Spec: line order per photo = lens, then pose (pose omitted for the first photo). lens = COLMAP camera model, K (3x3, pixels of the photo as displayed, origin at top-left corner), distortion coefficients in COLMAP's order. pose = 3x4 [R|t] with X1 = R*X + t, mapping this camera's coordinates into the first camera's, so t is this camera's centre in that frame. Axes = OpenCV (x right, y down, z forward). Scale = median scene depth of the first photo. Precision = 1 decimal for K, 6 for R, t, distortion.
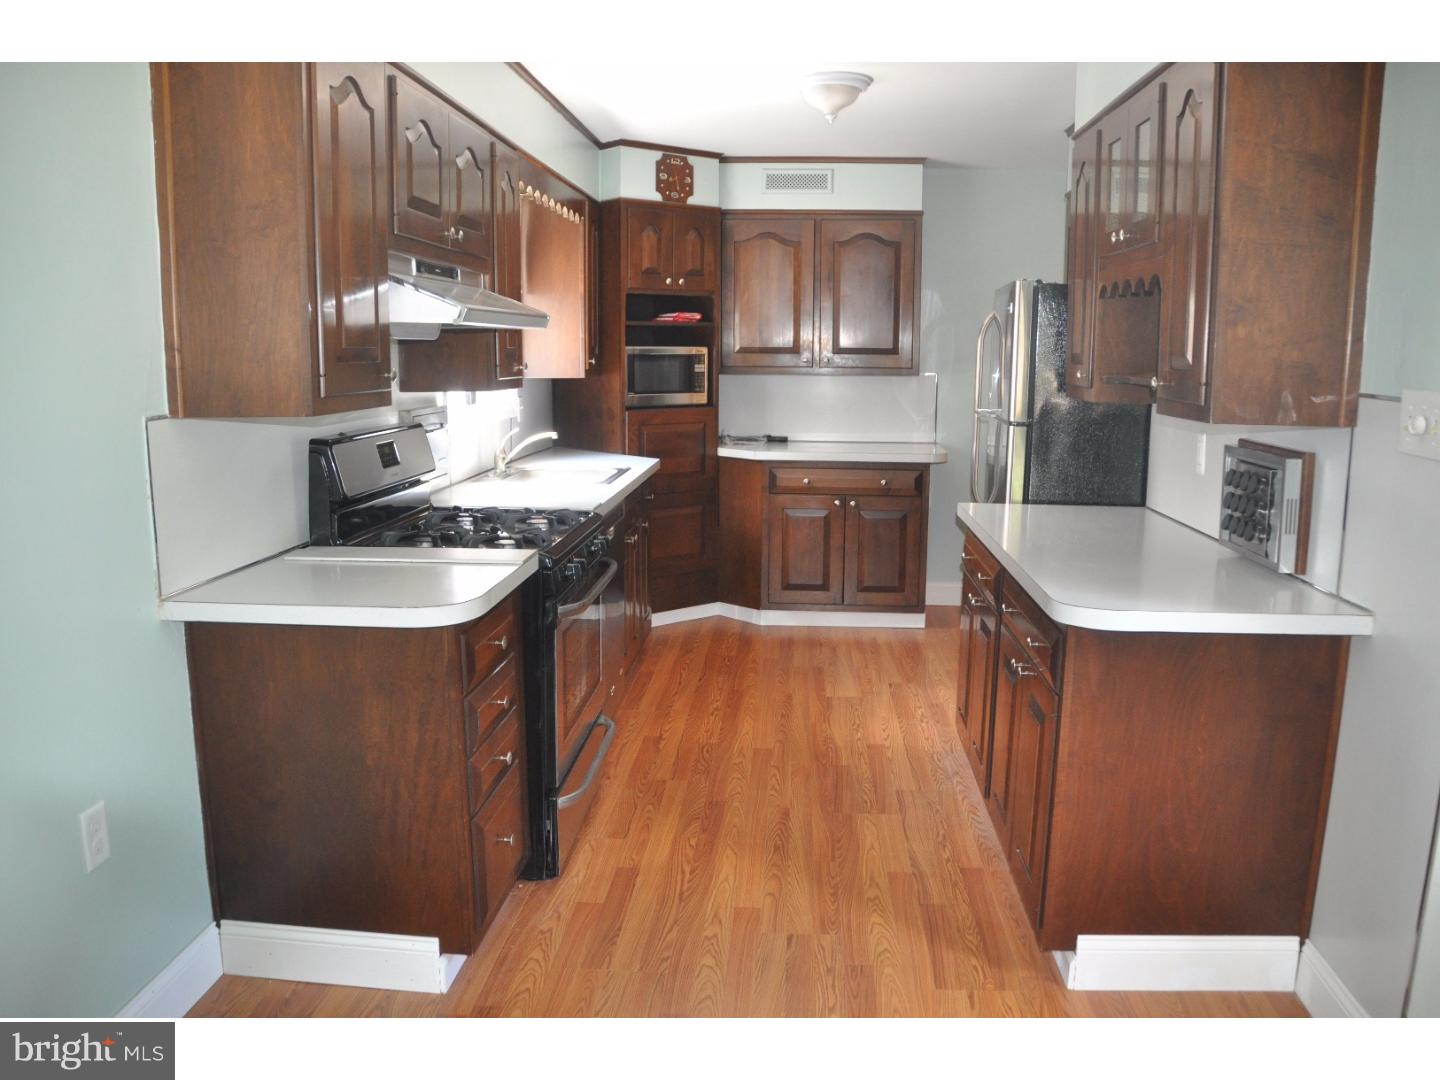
lens RADIAL K [[1141.7, 0, 720.0], [0, 1141.7, 541.5], [0, 0, 1]] dist [-0.161185, 0.096631]
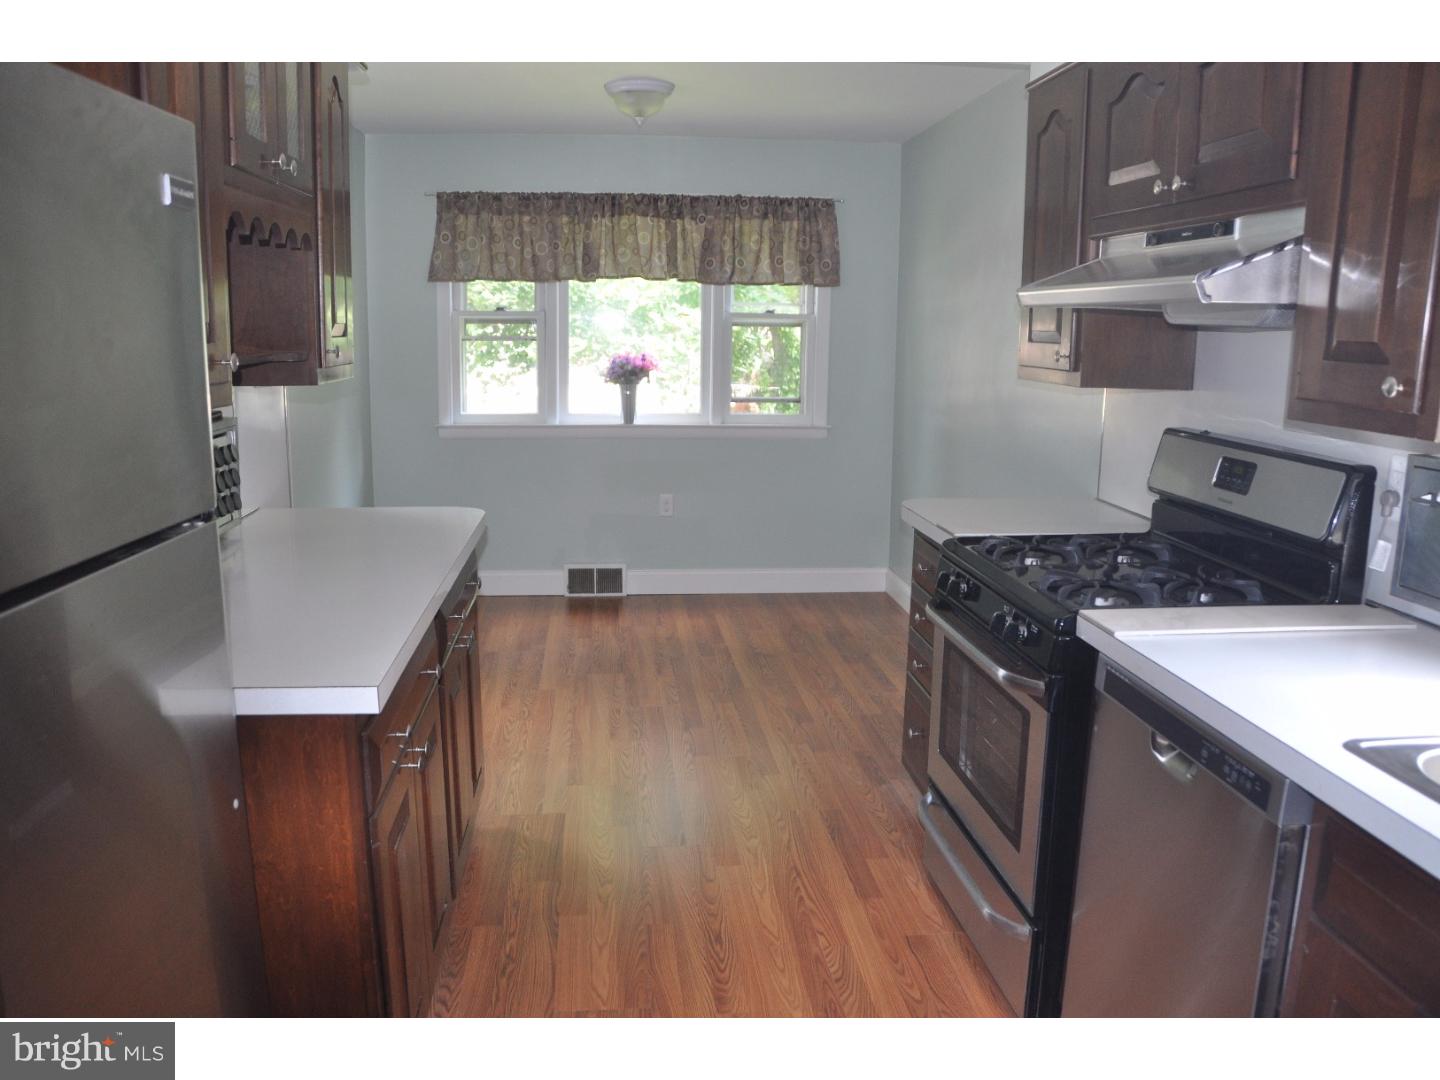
lens RADIAL K [[1141.7, 0, 714.6], [0, 1141.7, 549.1], [0, 0, 1]] dist [-0.161185, 0.096631]
pose [[-0.985395, 0.014433, -0.169672, 0.196010], [-0.046721, 0.935248, 0.350897, -0.290928], [0.163750, 0.353699, -0.920914, 1.731686]]
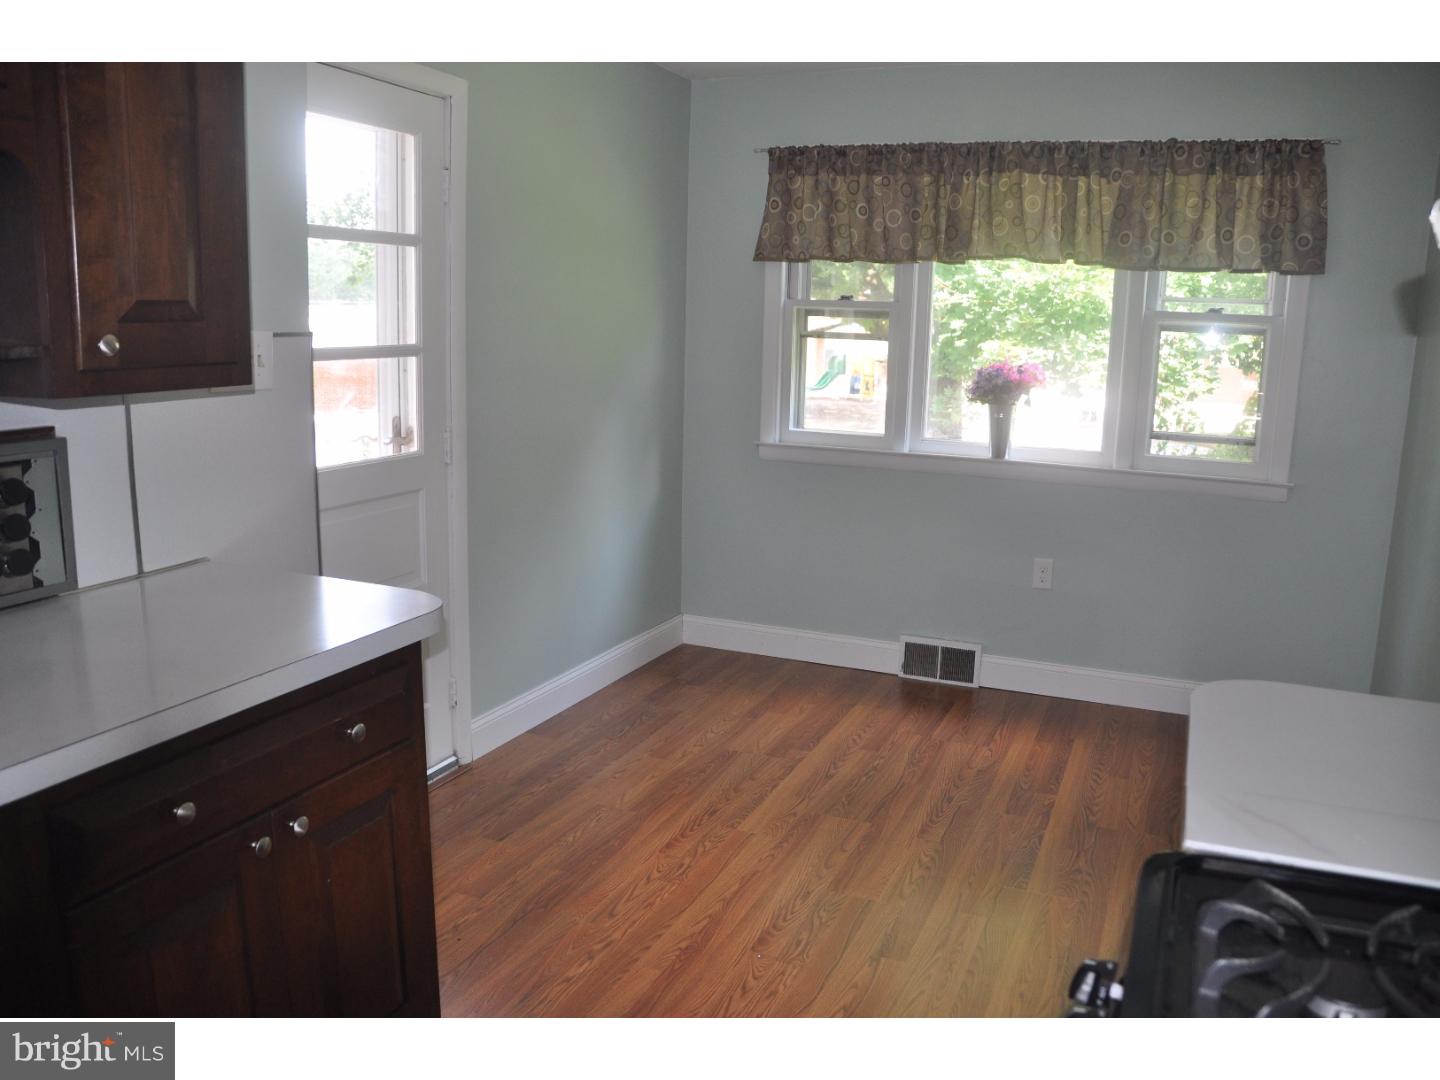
lens RADIAL K [[1141.7, 0, 711.0], [0, 1141.7, 541.1], [0, 0, 1]] dist [-0.161185, 0.096631]
pose [[-0.943890, -0.093542, 0.316736, -0.108493], [0.024139, 0.936944, 0.348644, -0.206600], [-0.329377, 0.336727, -0.882114, 1.243258]]
